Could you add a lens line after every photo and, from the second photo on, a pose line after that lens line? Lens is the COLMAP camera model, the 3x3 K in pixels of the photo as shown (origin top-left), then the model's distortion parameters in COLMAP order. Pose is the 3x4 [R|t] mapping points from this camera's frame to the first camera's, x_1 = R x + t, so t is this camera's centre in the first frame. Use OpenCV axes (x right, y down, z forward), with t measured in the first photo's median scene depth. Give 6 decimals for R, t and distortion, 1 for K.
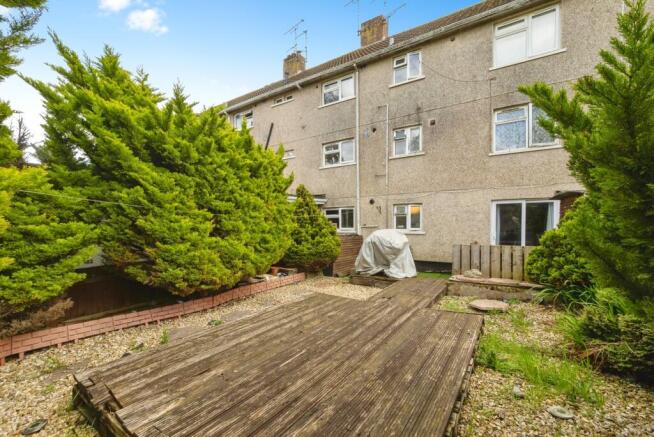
lens RADIAL K [[288.8, 0, 327.0], [0, 288.8, 218.5], [0, 0, 1]] dist [0.000011, -0.000359]
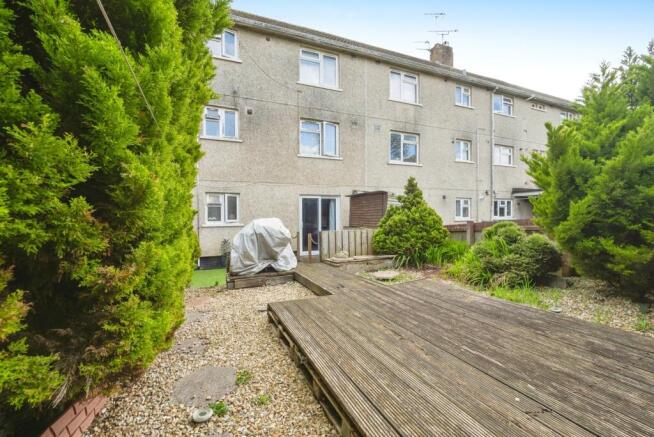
lens RADIAL K [[283.2, 0, 325.6], [0, 283.2, 213.1], [0, 0, 1]] dist [-0.002742, -0.000351]
pose [[0.527829, 0.010357, 0.849288, -0.361456], [-0.004359, 0.999946, -0.009485, 0.022848], [-0.849340, 0.001304, 0.527845, 0.319742]]
